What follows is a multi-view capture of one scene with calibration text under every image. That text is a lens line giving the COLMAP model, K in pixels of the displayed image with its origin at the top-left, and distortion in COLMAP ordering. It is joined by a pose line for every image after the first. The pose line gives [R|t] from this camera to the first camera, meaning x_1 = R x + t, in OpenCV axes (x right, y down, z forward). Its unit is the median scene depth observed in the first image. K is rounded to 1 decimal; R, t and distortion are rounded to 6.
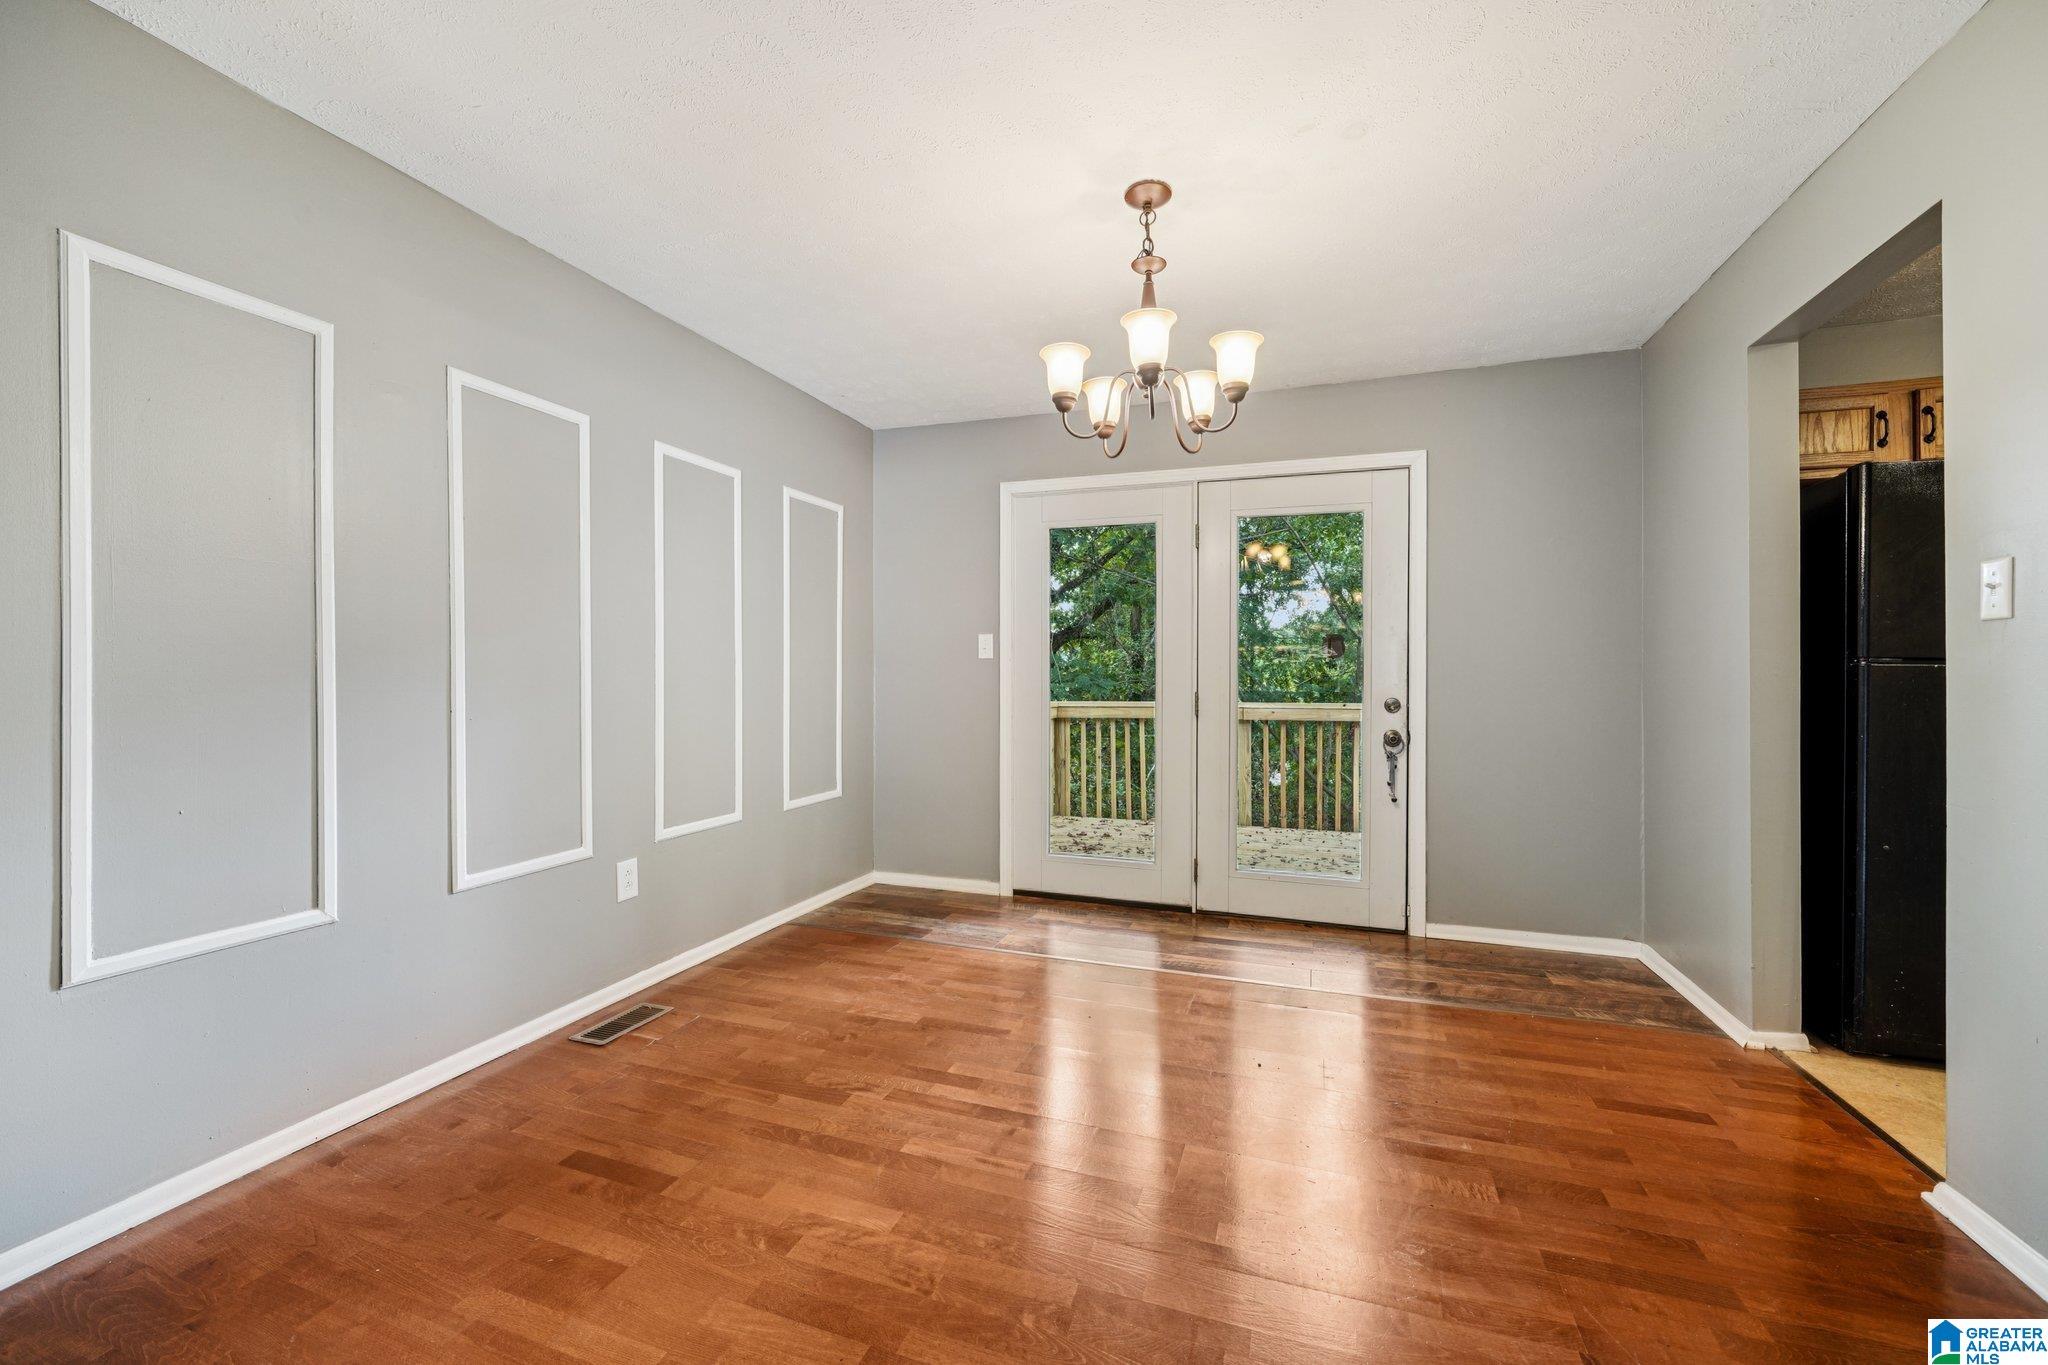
lens RADIAL K [[828.1, 0, 1024.0], [0, 828.1, 682.5], [0, 0, 1]] dist [0.000406, 0.000119]
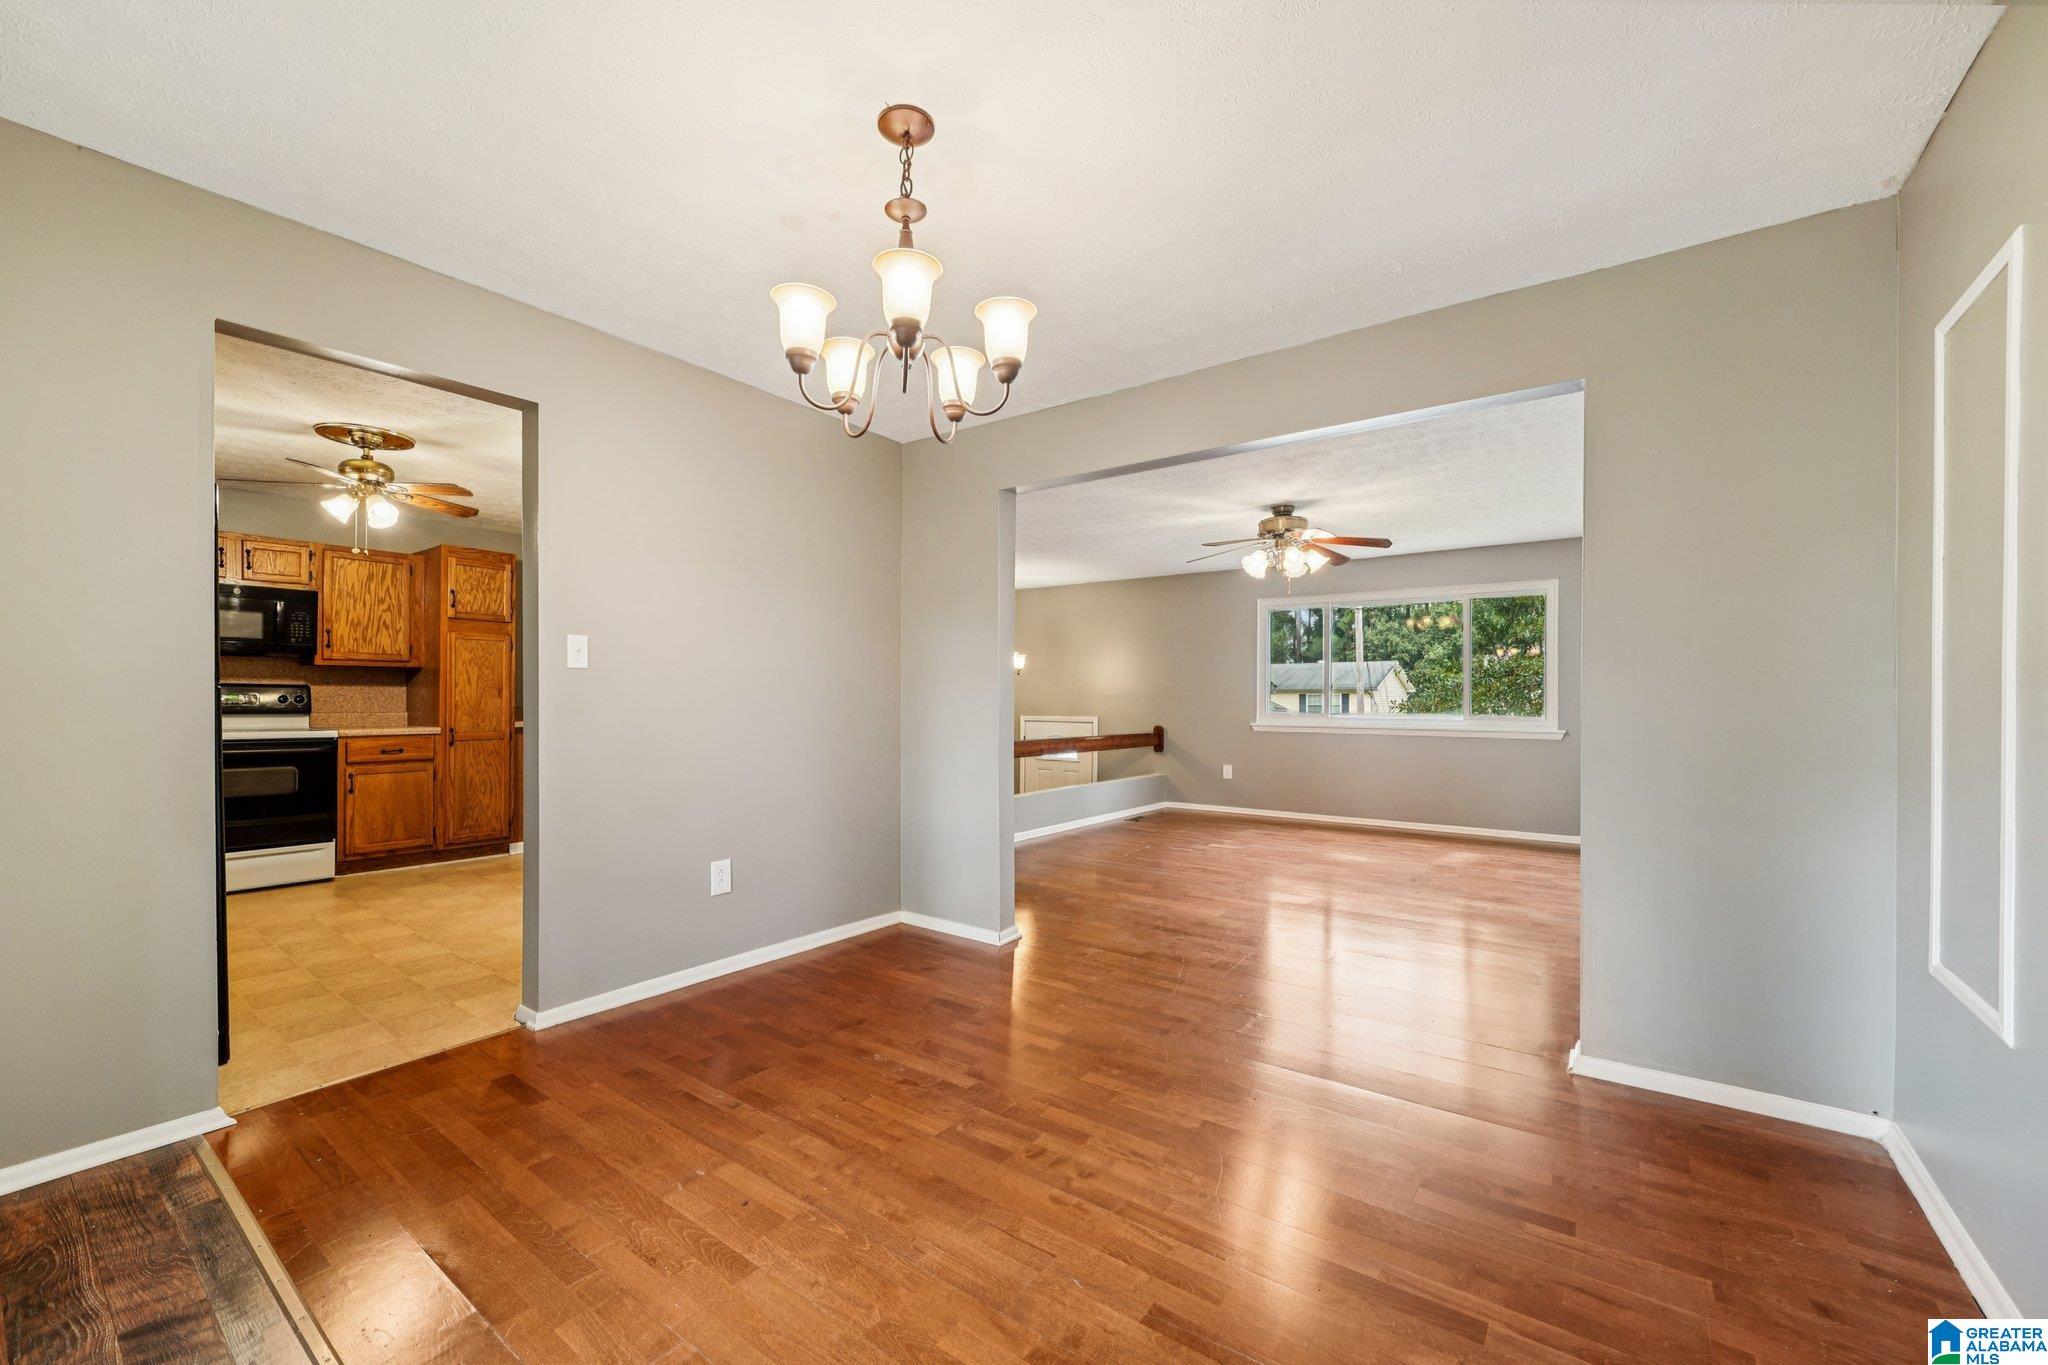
lens RADIAL K [[824.6, 0, 1015.5], [0, 824.6, 696.1], [0, 0, 1]] dist [-0.012837, -0.000077]
pose [[-0.956808, -0.002729, 0.290707, -0.141328], [-0.001565, 0.999990, 0.004236, -0.014010], [-0.290716, 0.003598, -0.956803, 1.305479]]
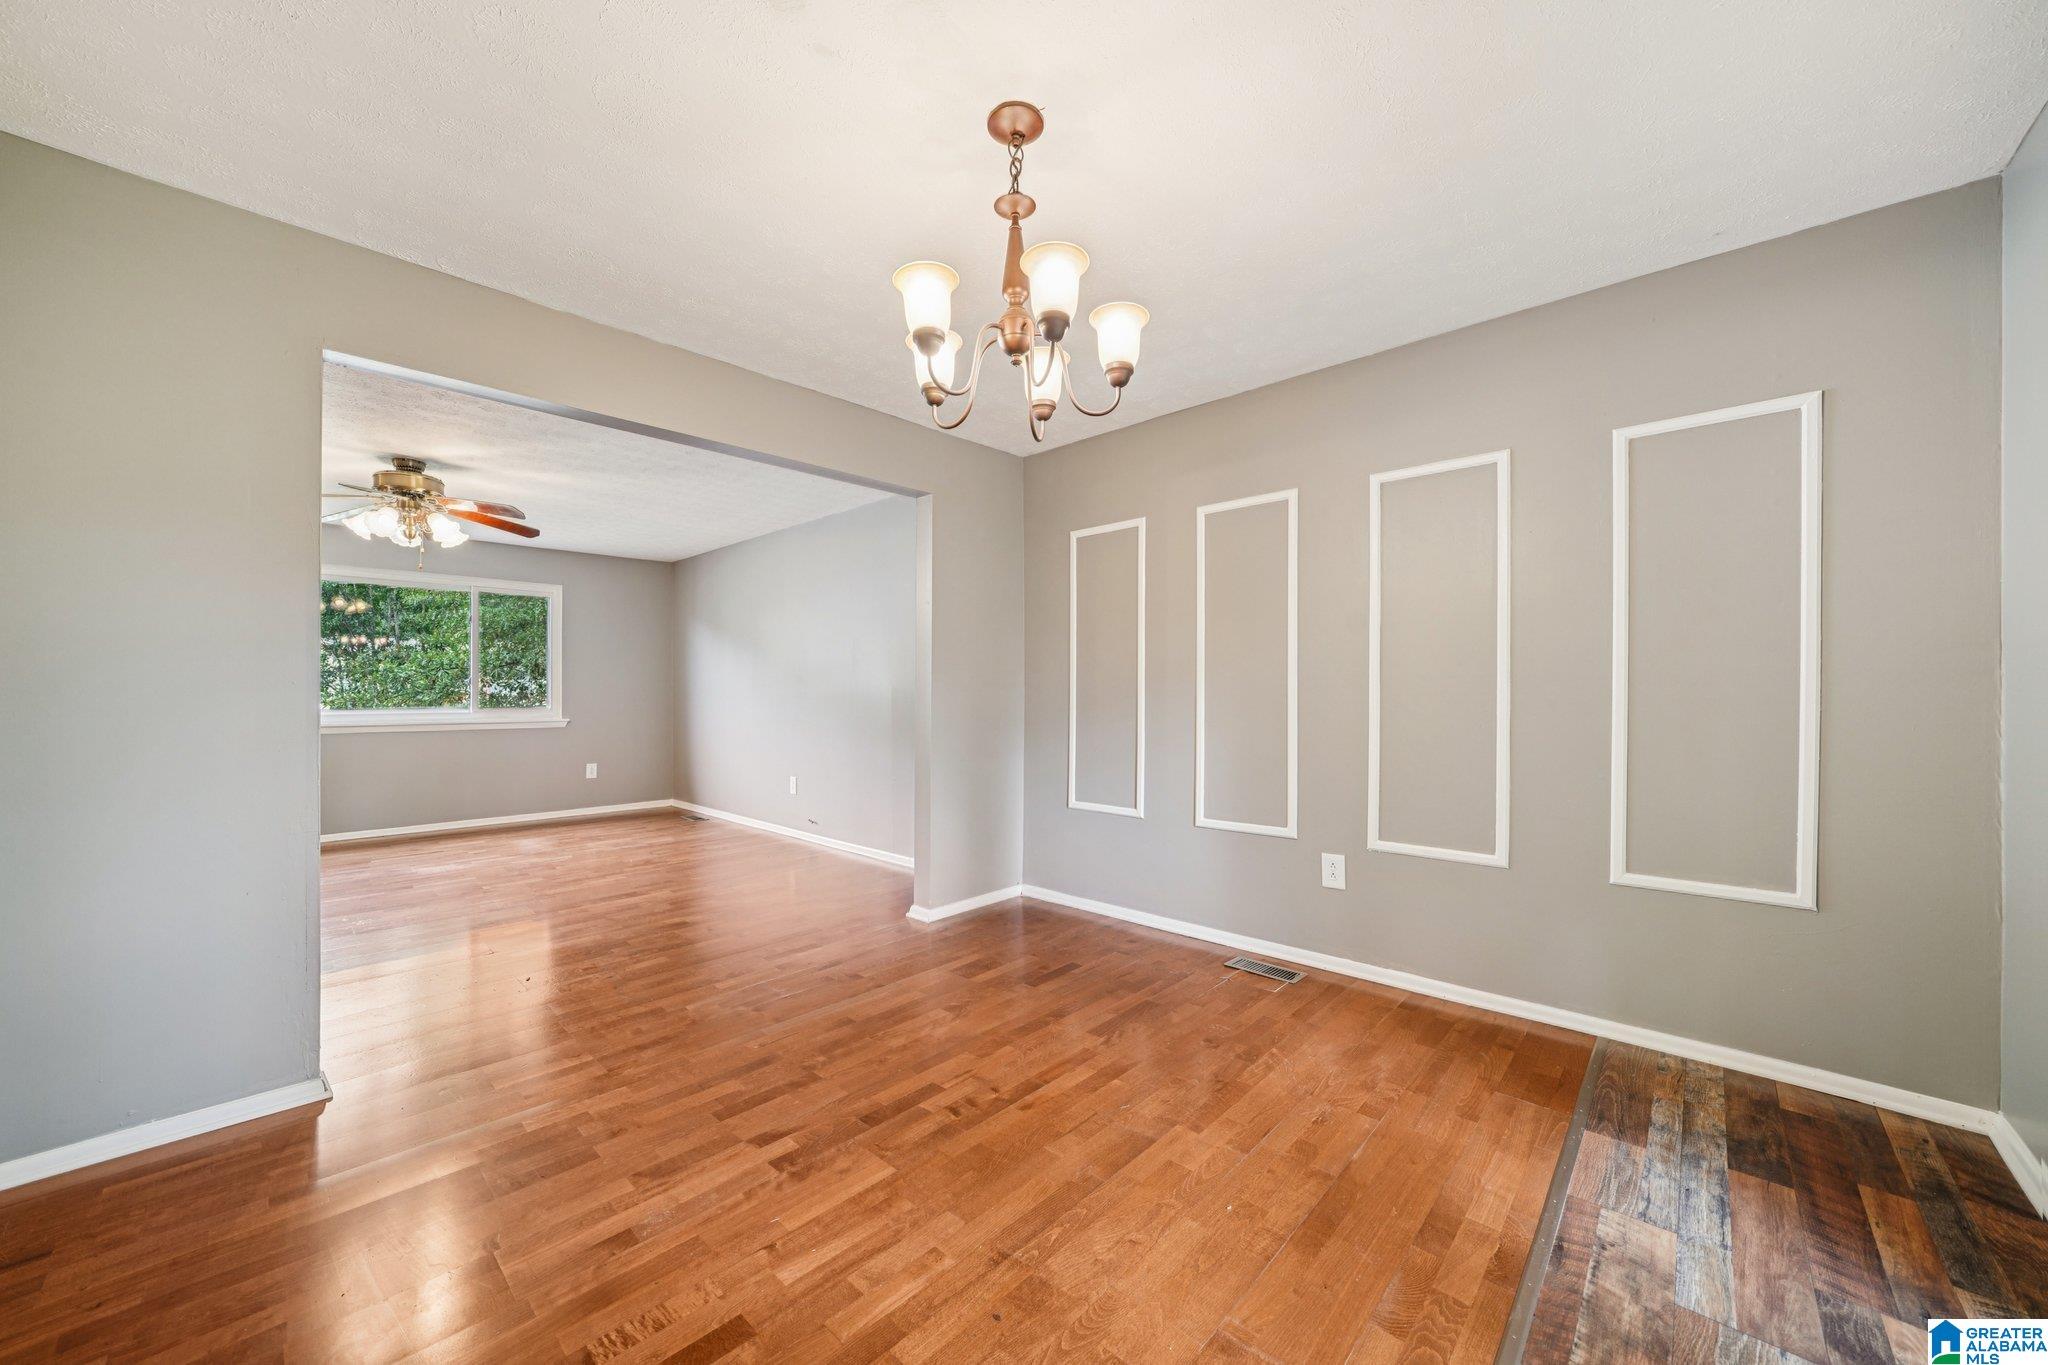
lens RADIAL K [[760.2, 0, 1017.2], [0, 760.2, 683.7], [0, 0, 1]] dist [-0.001591, -0.000072]
pose [[-0.401617, -0.009013, -0.915763, 0.640941], [-0.005497, 0.999957, -0.007430, -0.011872], [0.915791, 0.002050, -0.401650, 0.978782]]
